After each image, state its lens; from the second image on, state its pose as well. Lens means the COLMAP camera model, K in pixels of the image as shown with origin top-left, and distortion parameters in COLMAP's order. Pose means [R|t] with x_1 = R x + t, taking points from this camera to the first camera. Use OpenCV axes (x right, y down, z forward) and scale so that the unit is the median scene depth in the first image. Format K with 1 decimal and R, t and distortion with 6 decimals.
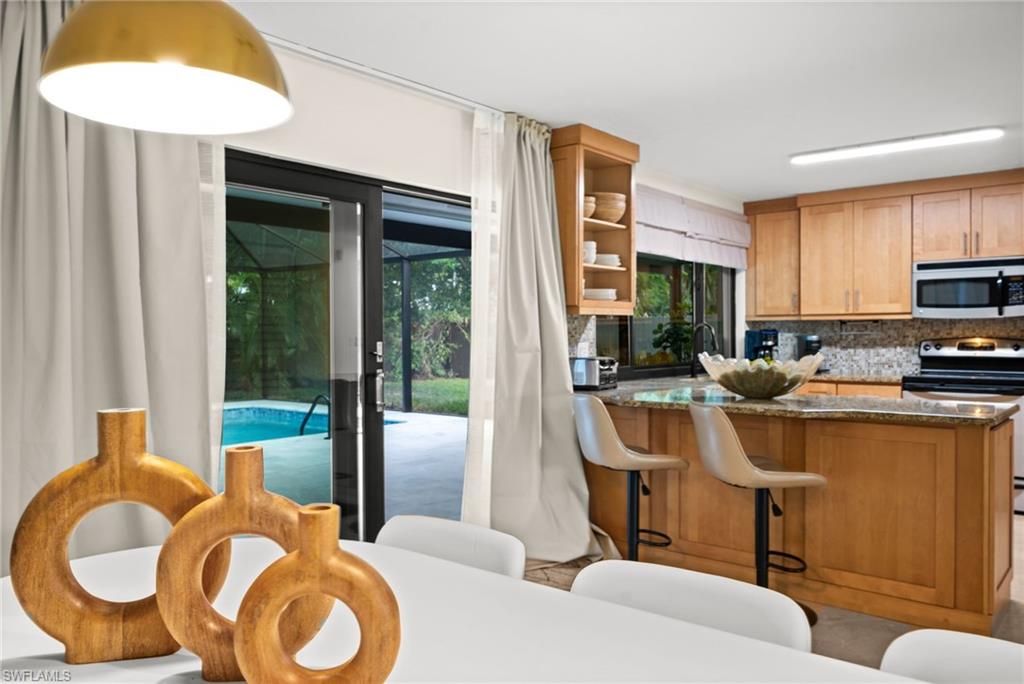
lens RADIAL K [[754.2, 0, 512.0], [0, 754.2, 342.0], [0, 0, 1]] dist [0.002899, -0.000176]
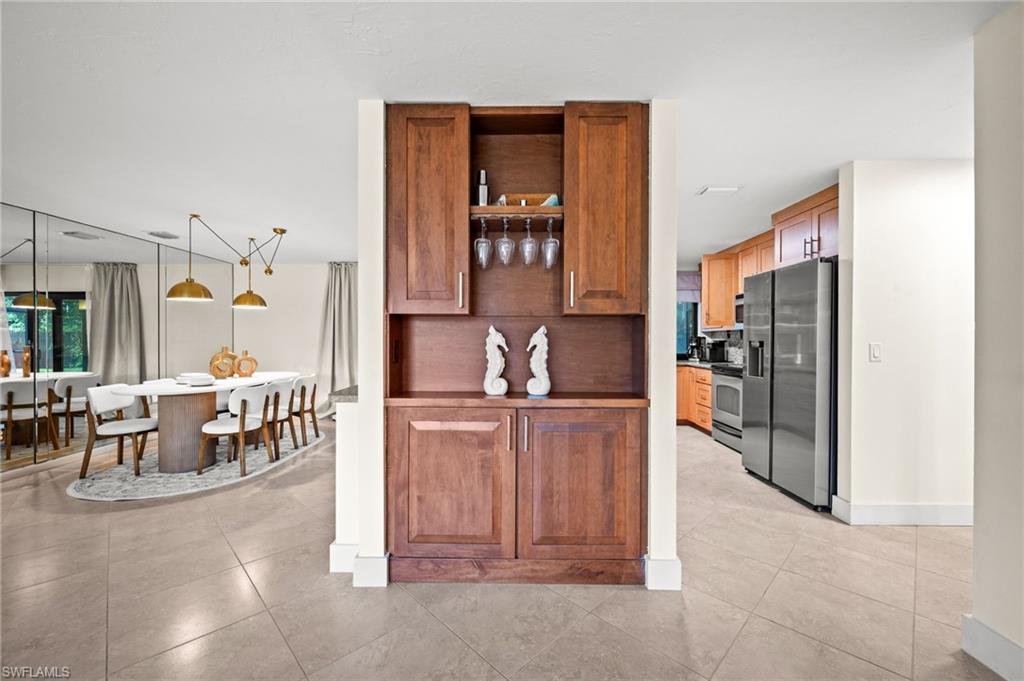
lens RADIAL K [[409.6, 0, 512.0], [0, 409.6, 340.5], [0, 0, 1]] dist [0.000035, 0.000000]
pose [[0.624088, 0.005340, -0.781336, 0.871030], [-0.007381, 0.999972, 0.000938, -0.005144], [0.781319, 0.005182, 0.624110, 0.086259]]
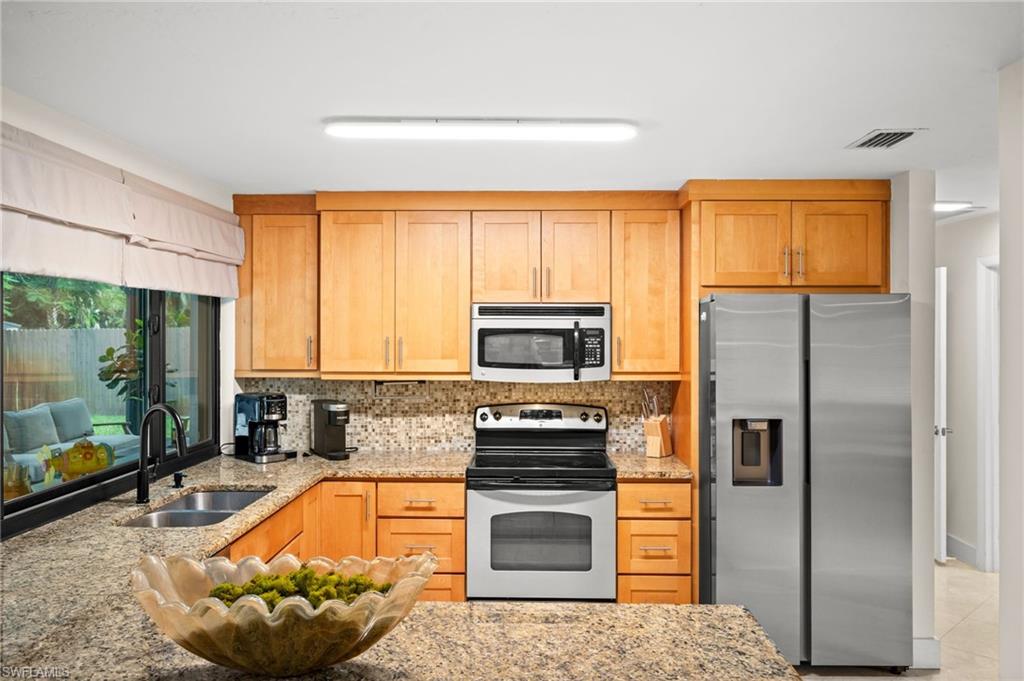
lens RADIAL K [[763.7, 0, 512.0], [0, 763.7, 340.5], [0, 0, 1]] dist [-0.007412, -0.002319]
pose [[0.789617, -0.001089, 0.613600, 0.108202], [0.000460, 0.999999, 0.001183, -0.068158], [-0.613600, -0.000652, 0.789616, 0.383773]]
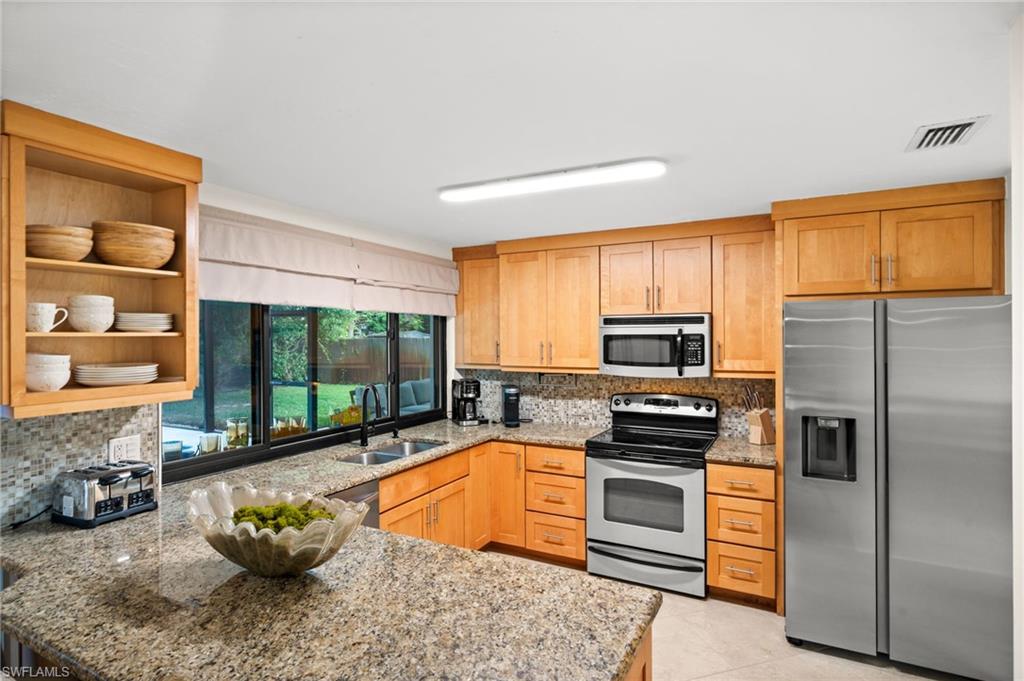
lens RADIAL K [[524.3, 0, 512.0], [0, 524.3, 340.5], [0, 0, 1]] dist [0.000476, 0.000688]
pose [[0.979970, -0.000039, 0.199143, 0.277484], [0.001256, 0.999981, -0.005985, -0.067933], [-0.199139, 0.006116, 0.979952, 0.357172]]
